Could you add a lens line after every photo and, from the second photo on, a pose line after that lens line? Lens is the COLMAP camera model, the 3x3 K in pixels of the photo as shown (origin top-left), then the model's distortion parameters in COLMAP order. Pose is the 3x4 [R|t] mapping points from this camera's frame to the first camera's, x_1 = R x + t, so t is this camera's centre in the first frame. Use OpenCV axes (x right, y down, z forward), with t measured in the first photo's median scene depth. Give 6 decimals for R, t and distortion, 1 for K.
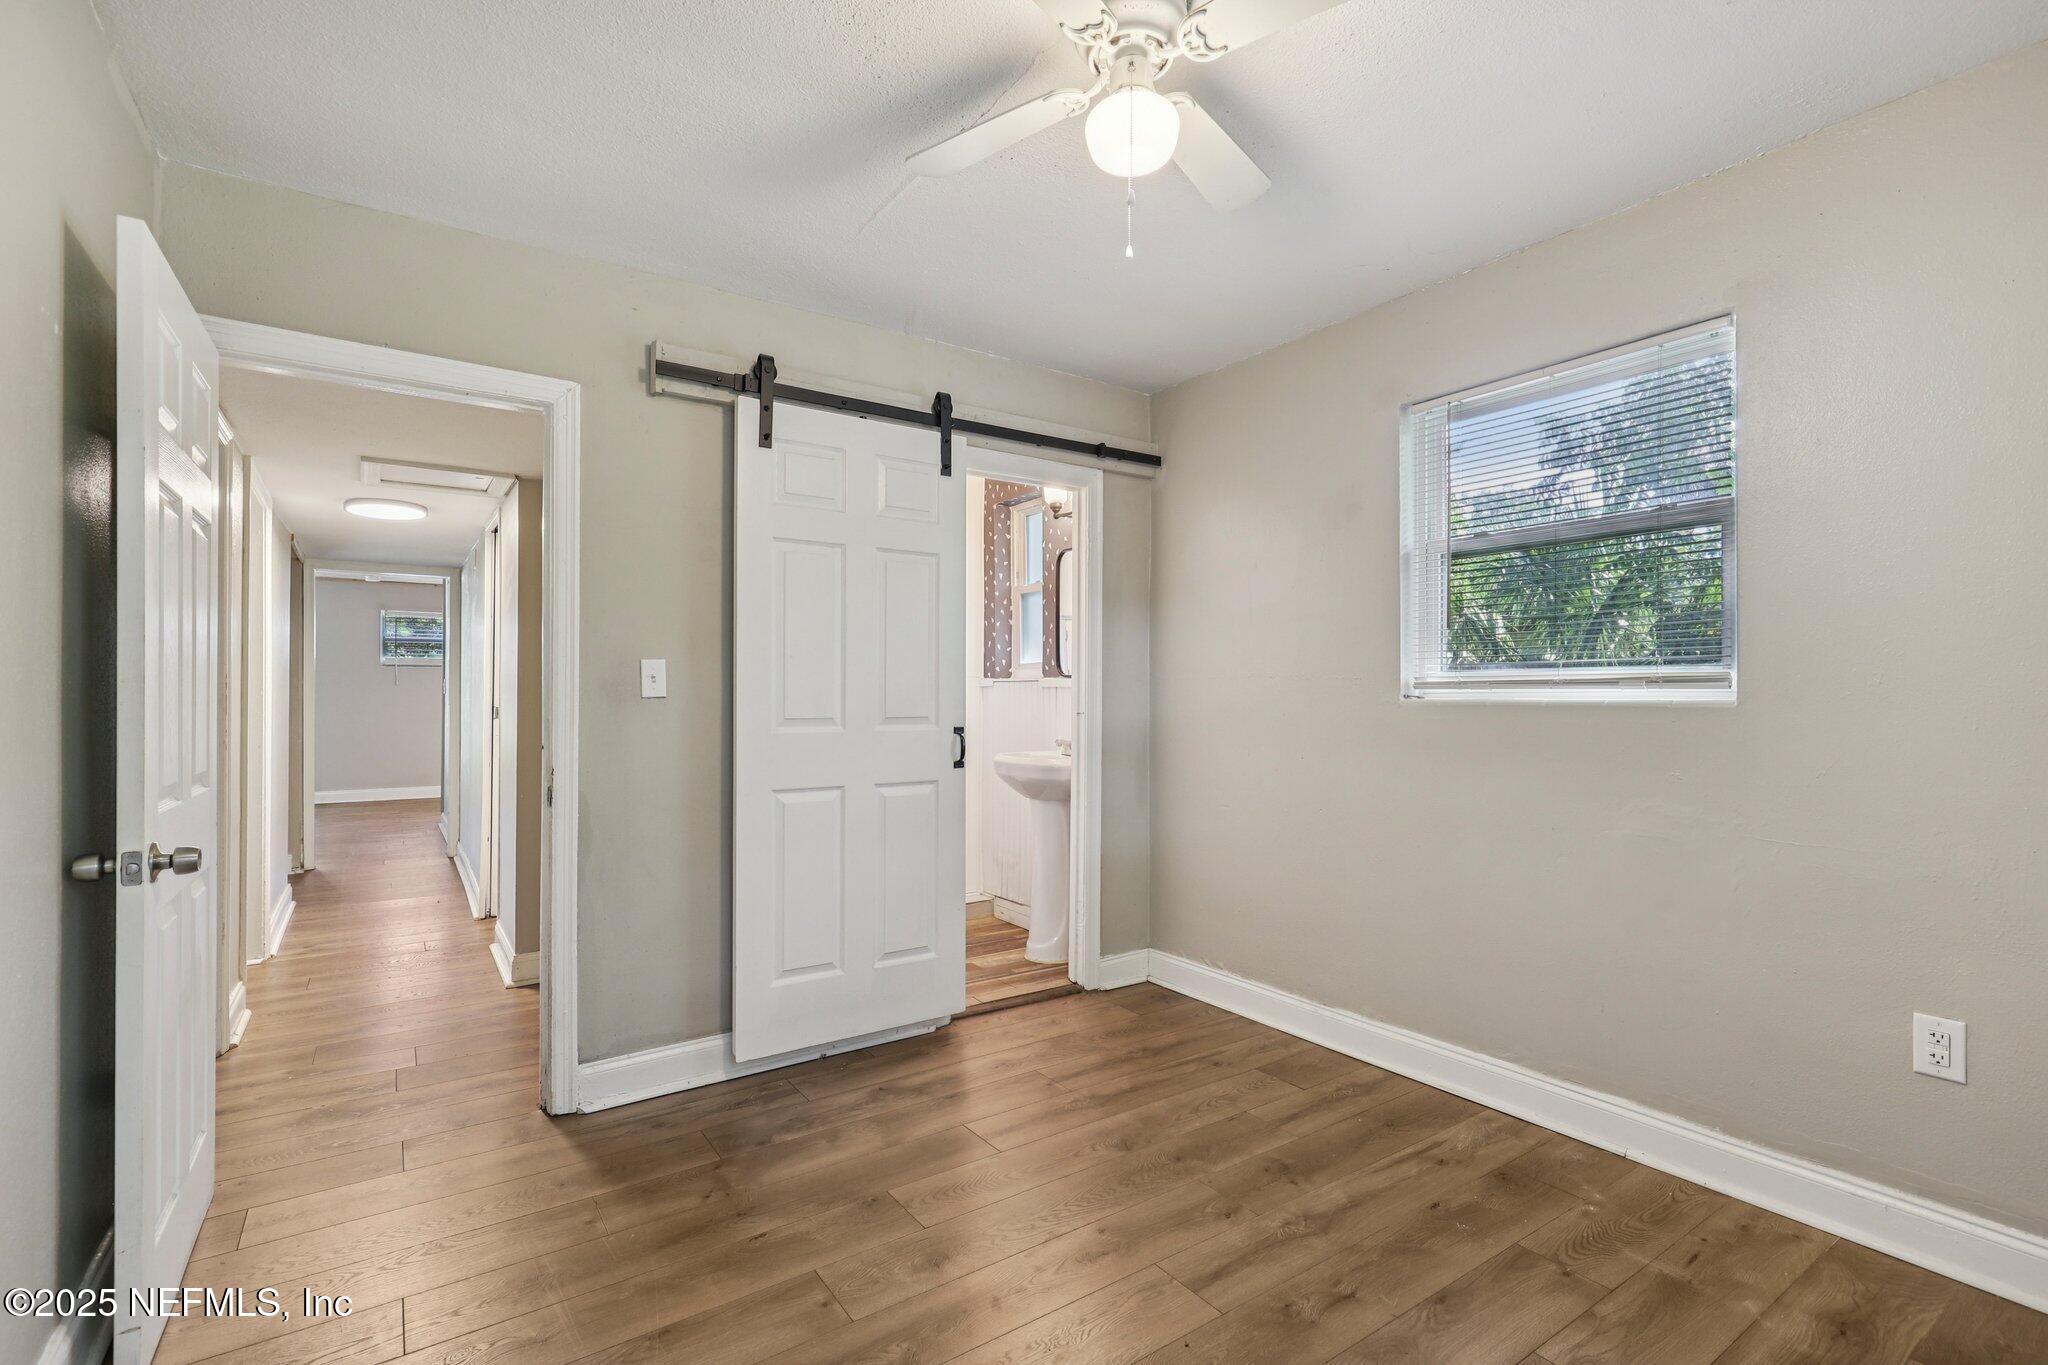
lens RADIAL K [[934.4, 0, 1038.1], [0, 934.4, 682.8], [0, 0, 1]] dist [0.002010, -0.001248]
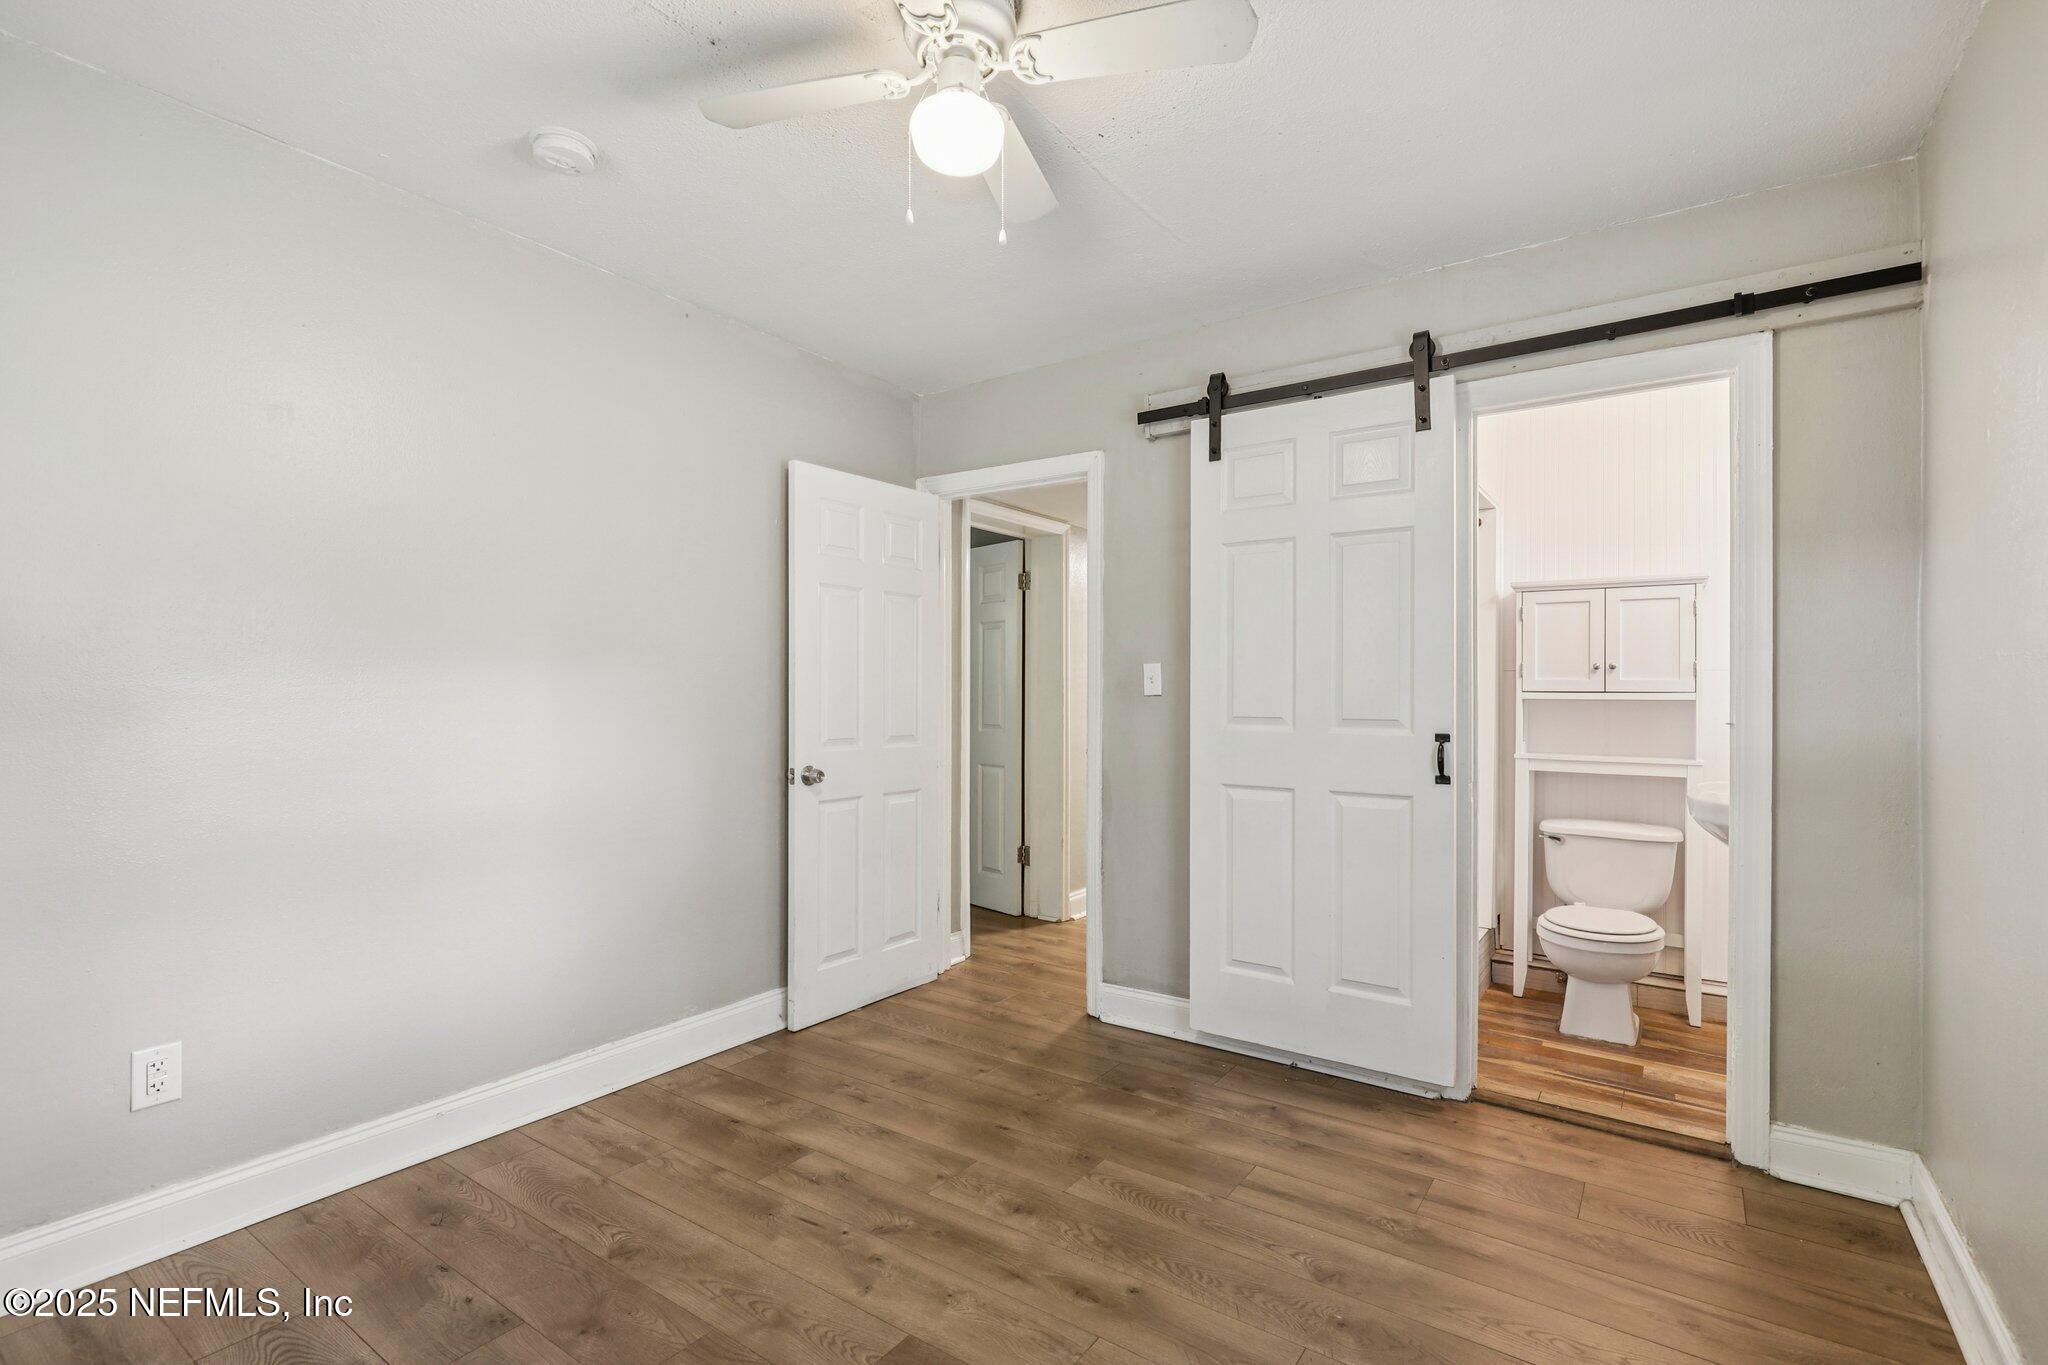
lens RADIAL K [[934.4, 0, 1021.3], [0, 934.4, 683.7], [0, 0, 1]] dist [0.002010, -0.001248]
pose [[0.344203, -0.010041, -0.938842, 0.627233], [0.007357, 0.999941, -0.007998, 0.008637], [0.938867, -0.004154, 0.344256, 0.425131]]
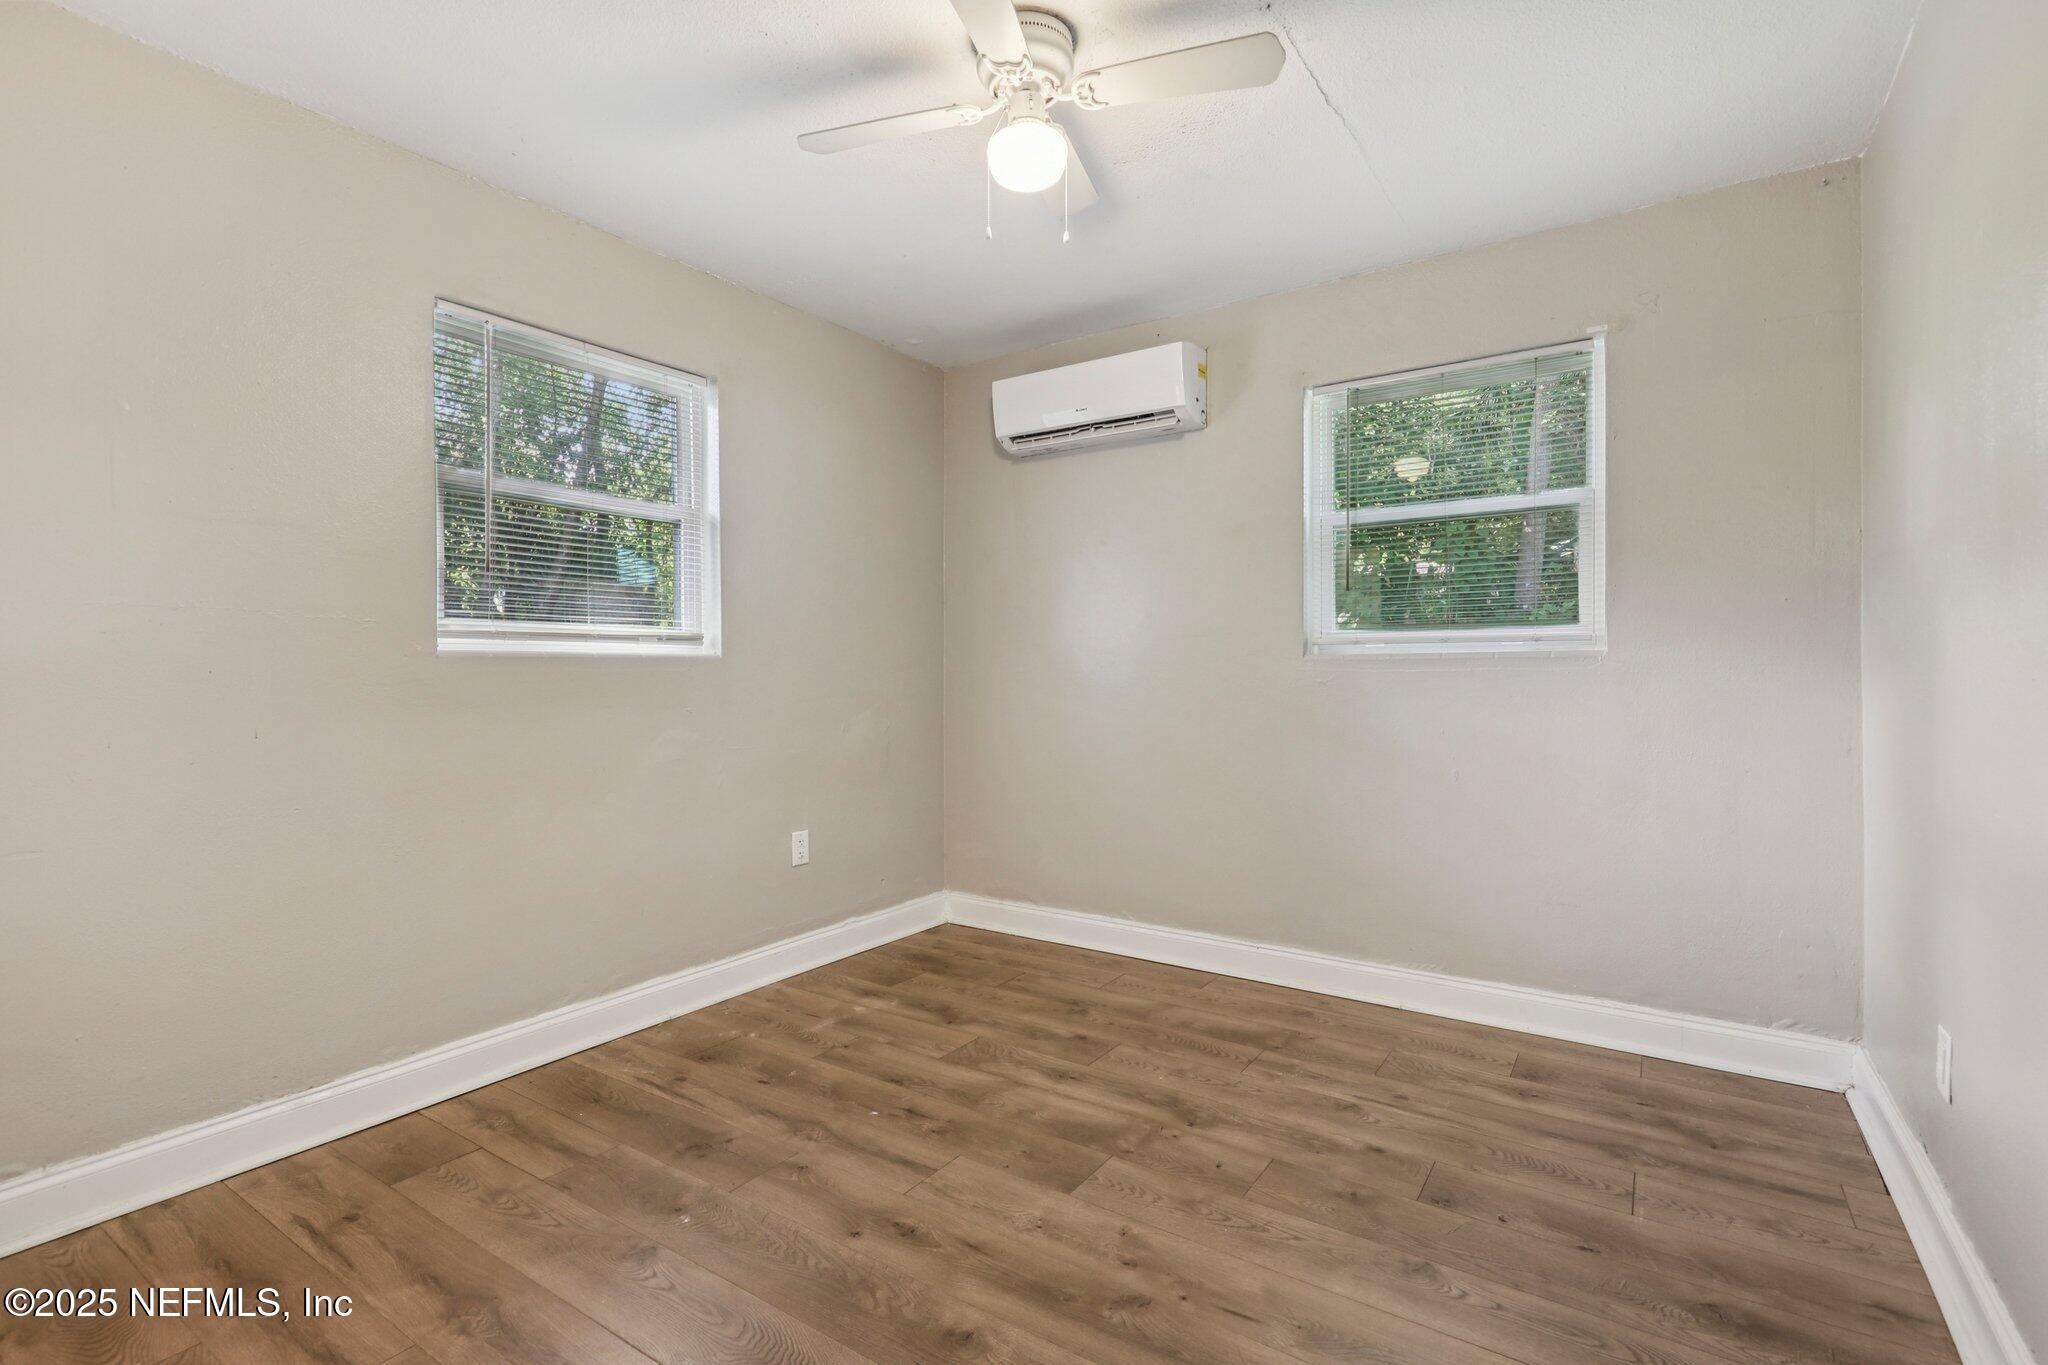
lens RADIAL K [[934.4, 0, 1038.4], [0, 934.4, 689.8], [0, 0, 1]] dist [0.002010, -0.001248]
pose [[-0.364856, -0.014691, 0.930948, -0.583305], [-0.008216, 0.999887, 0.012559, 0.042848], [-0.931028, -0.003066, -0.364935, 0.837452]]
